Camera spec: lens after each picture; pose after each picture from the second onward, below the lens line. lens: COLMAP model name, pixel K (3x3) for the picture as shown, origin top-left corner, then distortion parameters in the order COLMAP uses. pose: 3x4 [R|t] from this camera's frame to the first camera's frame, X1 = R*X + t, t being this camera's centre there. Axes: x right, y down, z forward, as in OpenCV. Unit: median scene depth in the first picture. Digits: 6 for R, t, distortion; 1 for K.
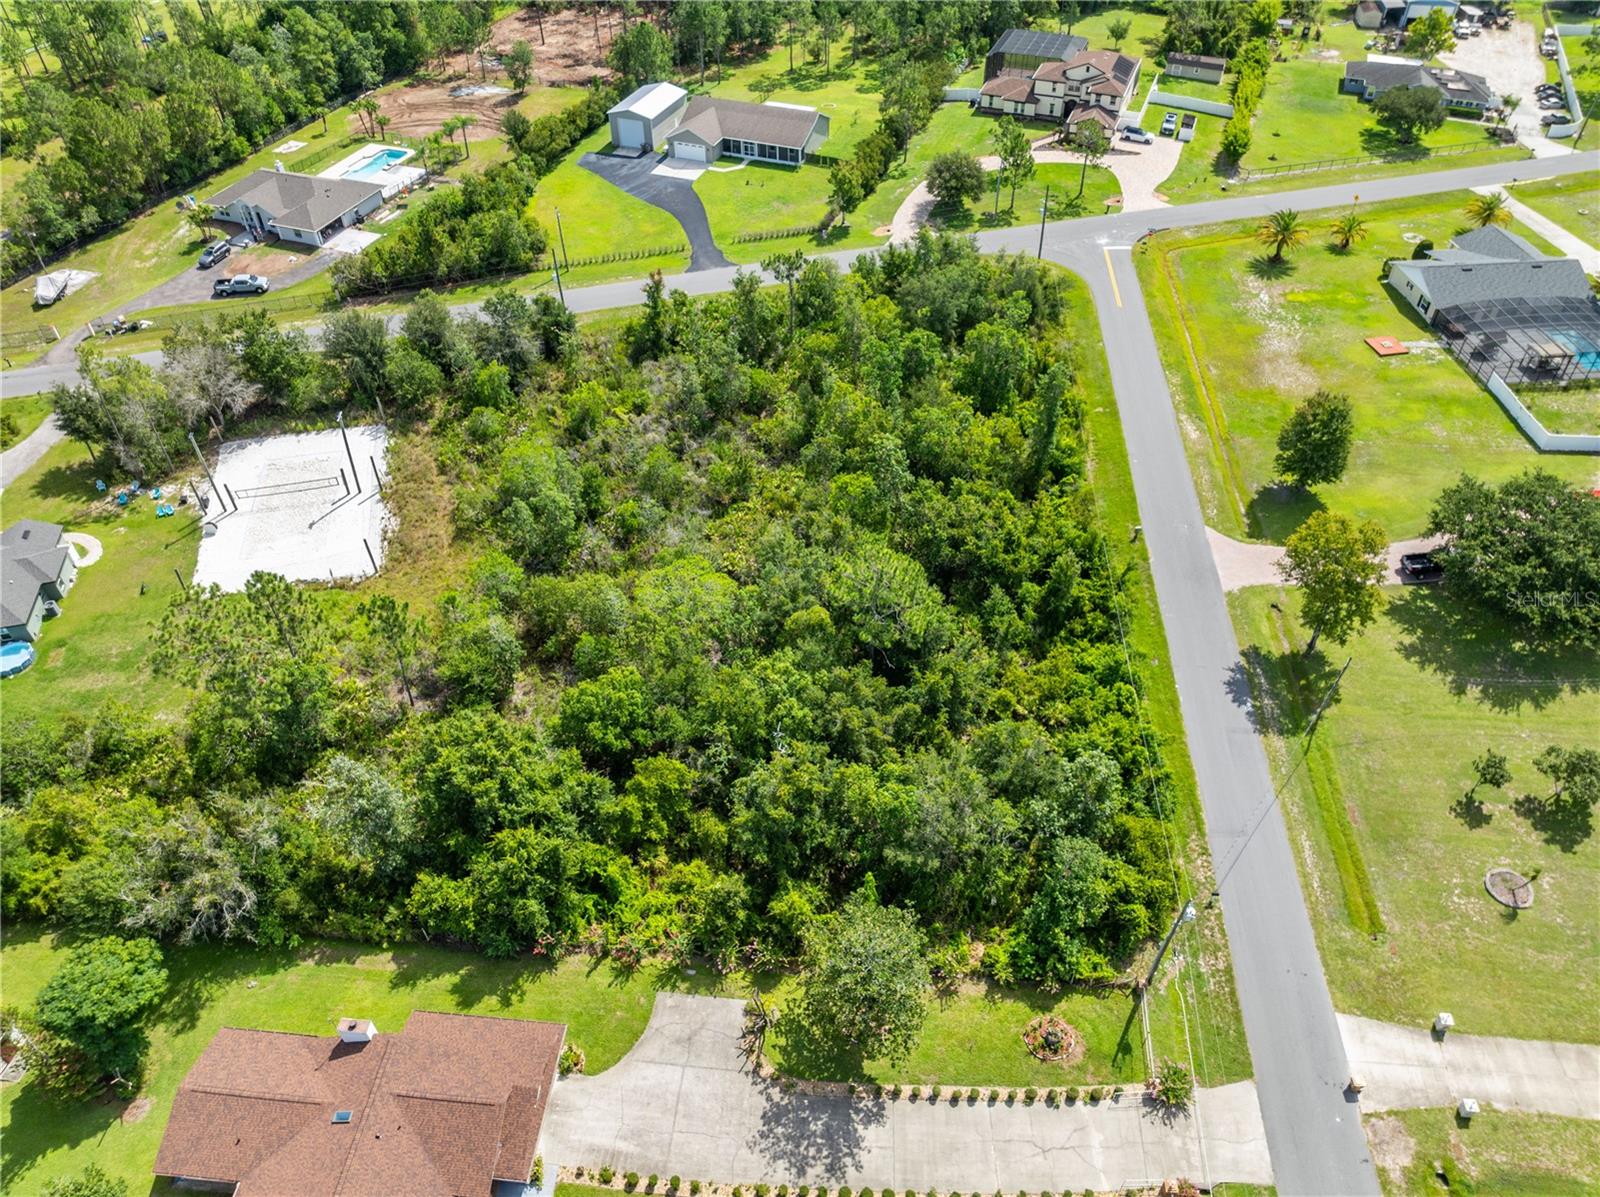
lens RADIAL K [[1117.5, 0, 800.8], [0, 1117.5, 601.1], [0, 0, 1]] dist [-0.038923, 0.003312]
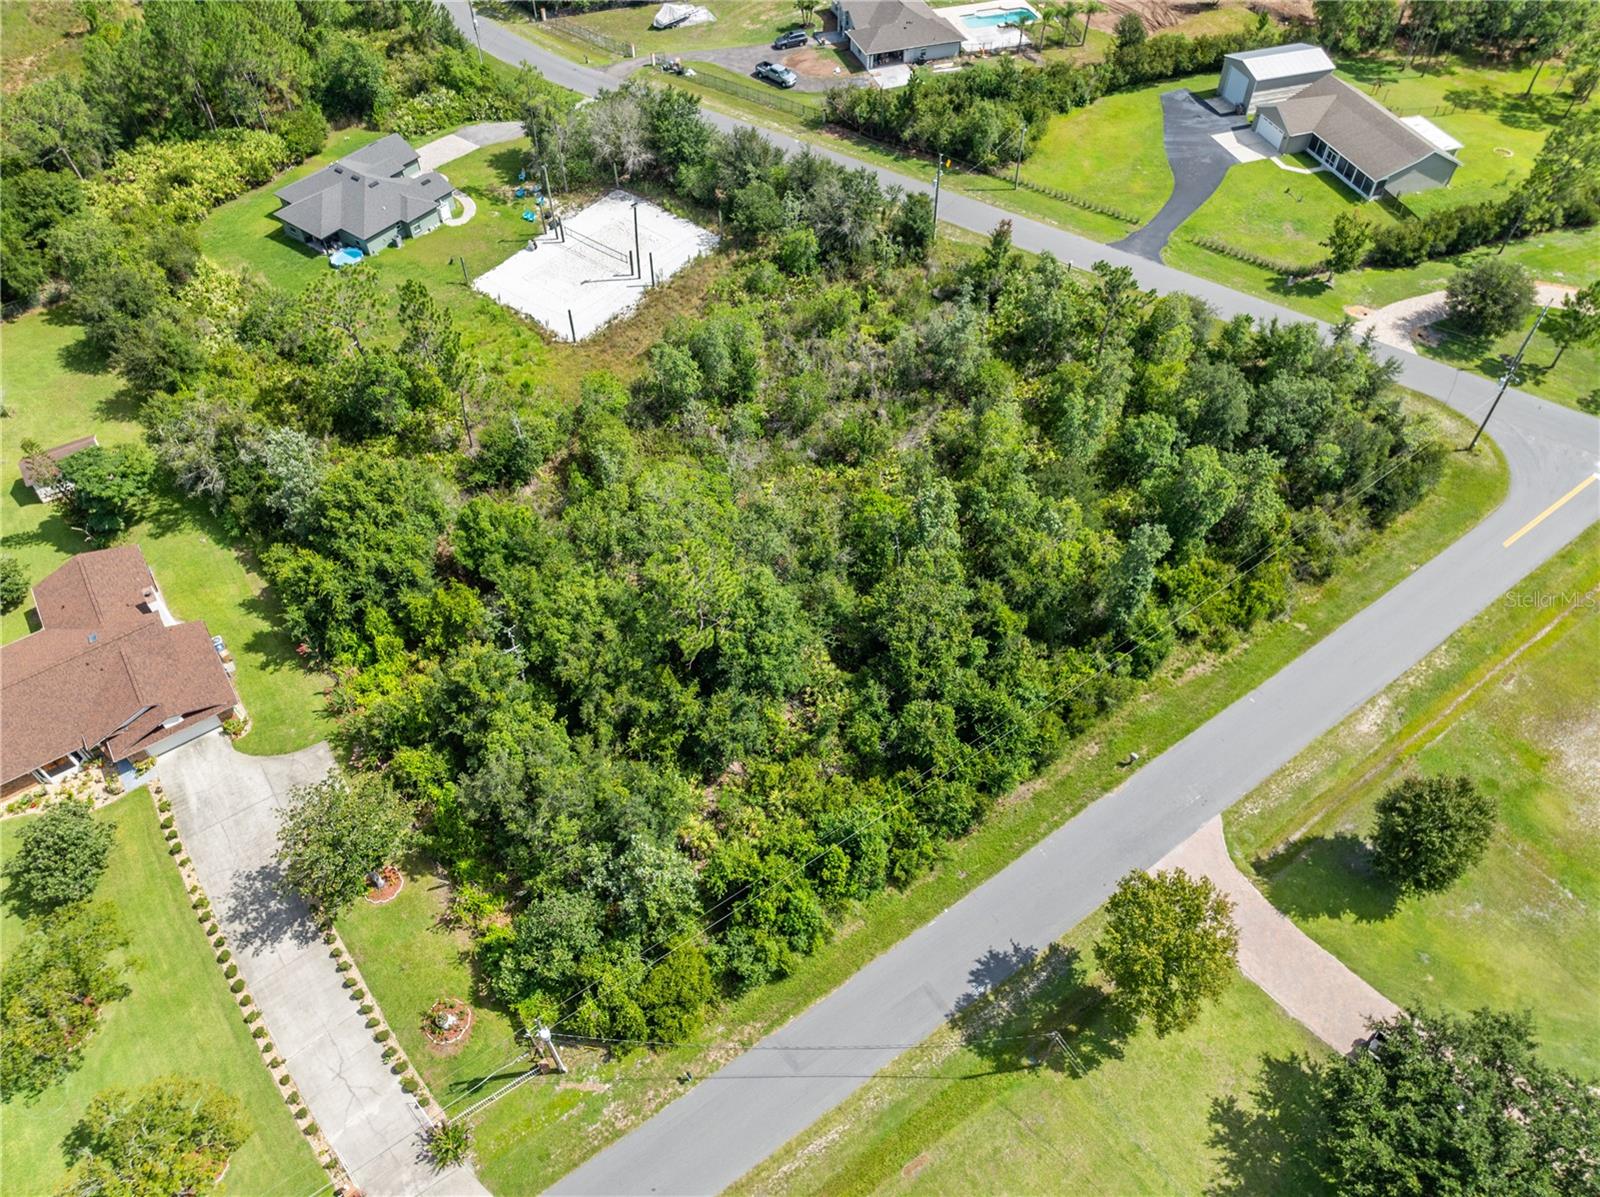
lens RADIAL K [[1117.5, 0, 803.9], [0, 1117.5, 600.1], [0, 0, 1]] dist [-0.038923, 0.003312]
pose [[0.647729, 0.591359, -0.480355, 0.524235], [-0.534520, 0.802012, 0.266581, -0.270772], [0.542896, 0.084087, 0.835580, 0.225679]]
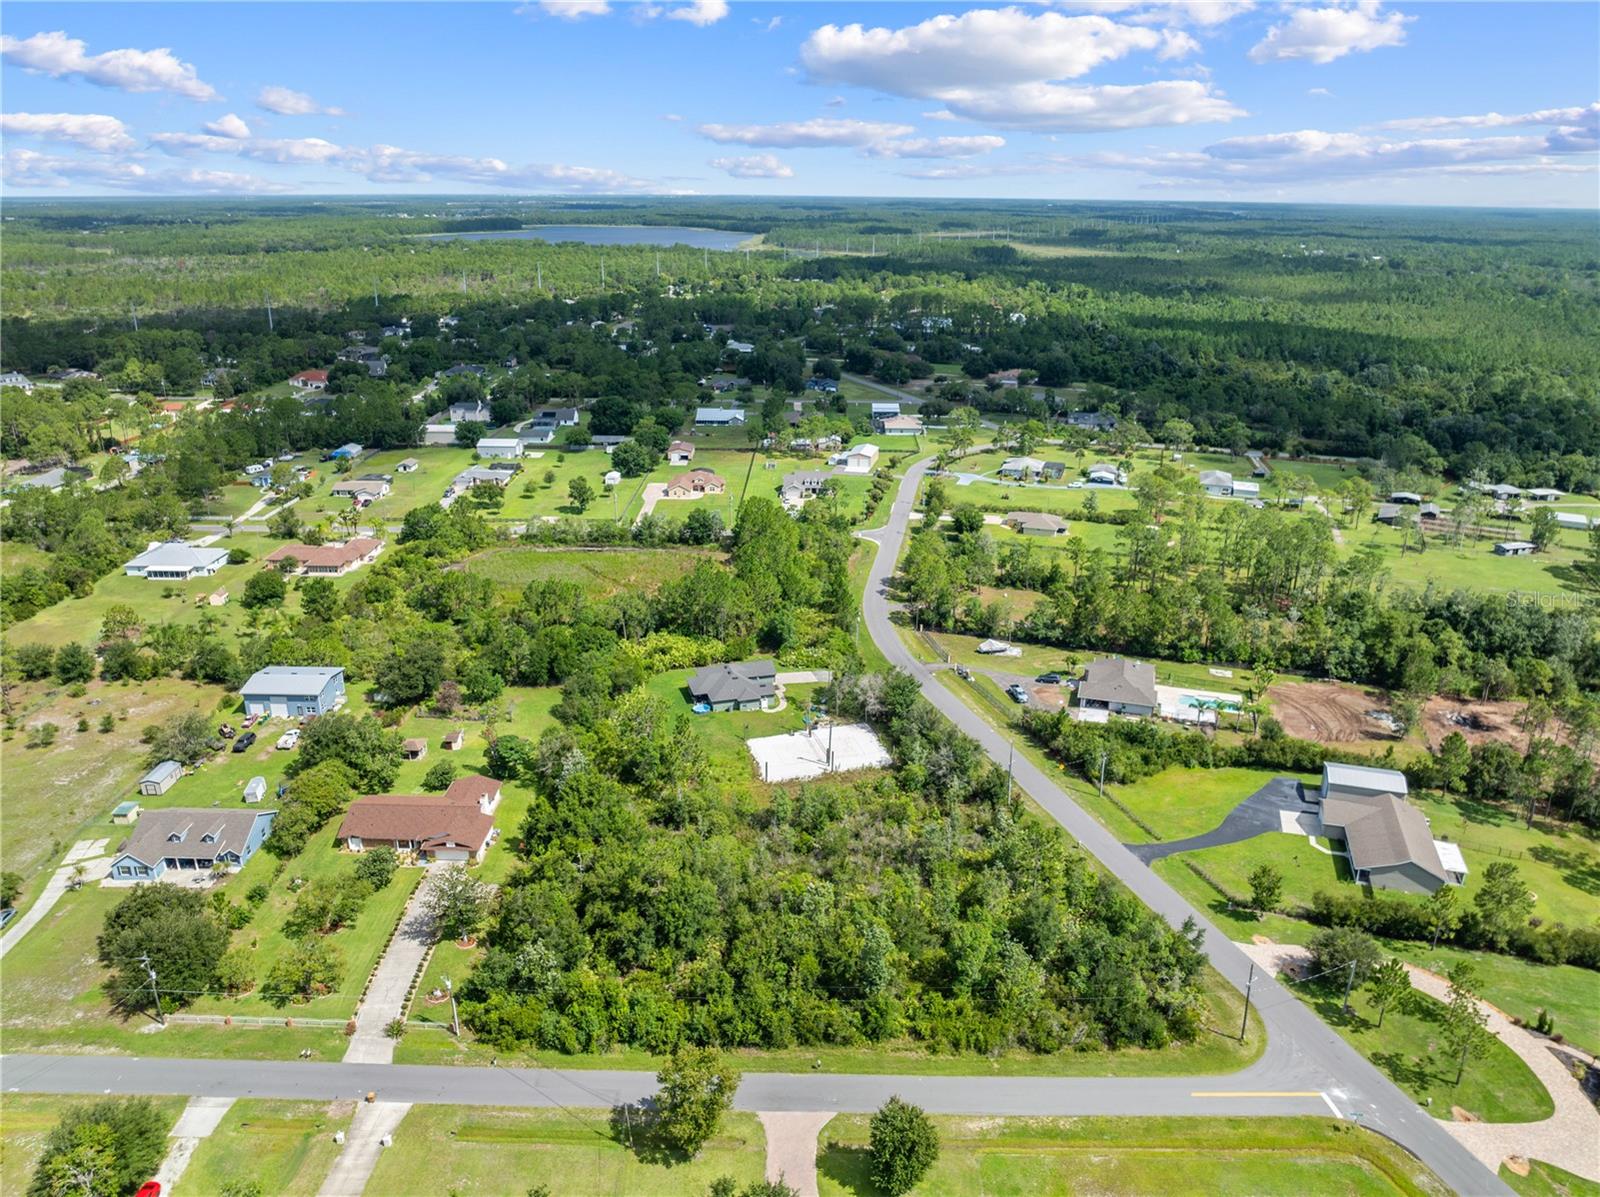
lens RADIAL K [[1117.5, 0, 801.5], [0, 1117.5, 598.9], [0, 0, 1]] dist [-0.038923, 0.003312]
pose [[0.069066, 0.350845, -0.933883, 1.469366], [-0.694502, 0.688933, 0.207459, -0.768700], [0.716169, 0.634255, 0.291244, 0.312500]]
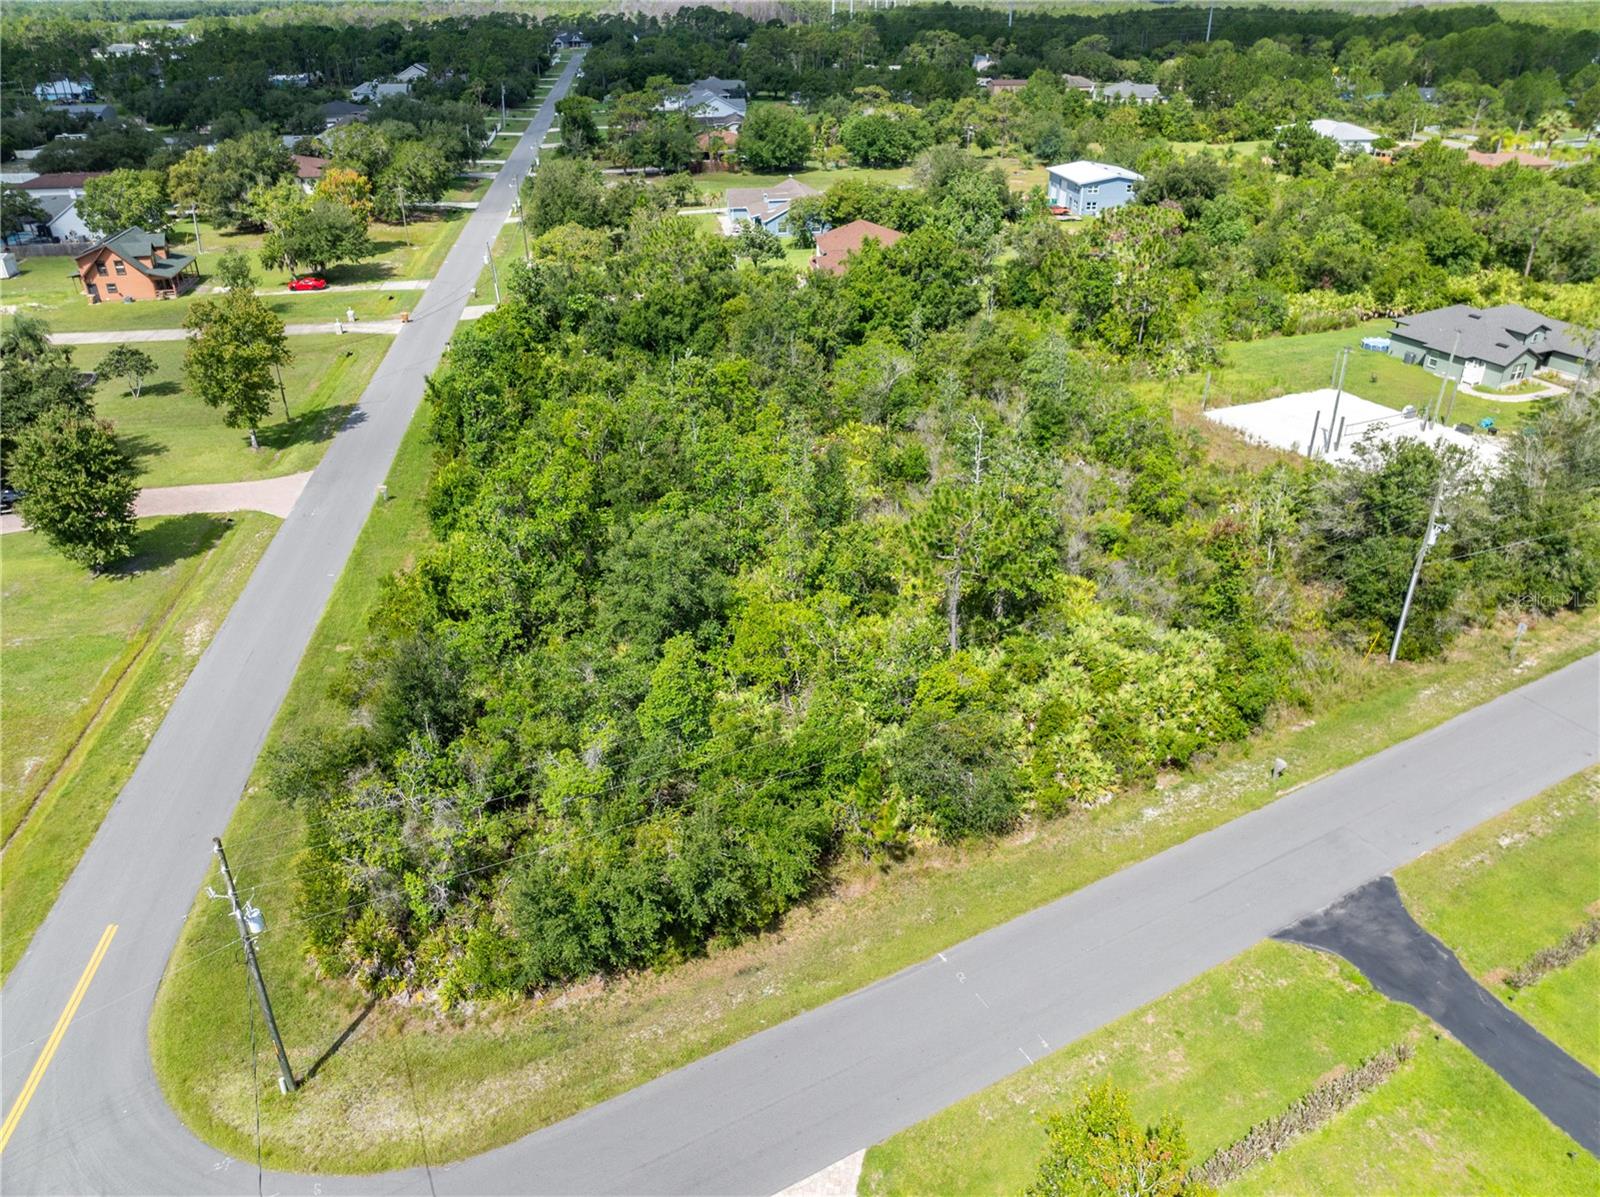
lens RADIAL K [[1117.5, 0, 799.4], [0, 1117.5, 597.0], [0, 0, 1]] dist [-0.038923, 0.003312]
pose [[-0.972470, 0.132266, -0.191856, 0.196820], [-0.143720, 0.307655, 0.940581, -0.943952], [0.183432, 0.942260, -0.280176, 1.525890]]
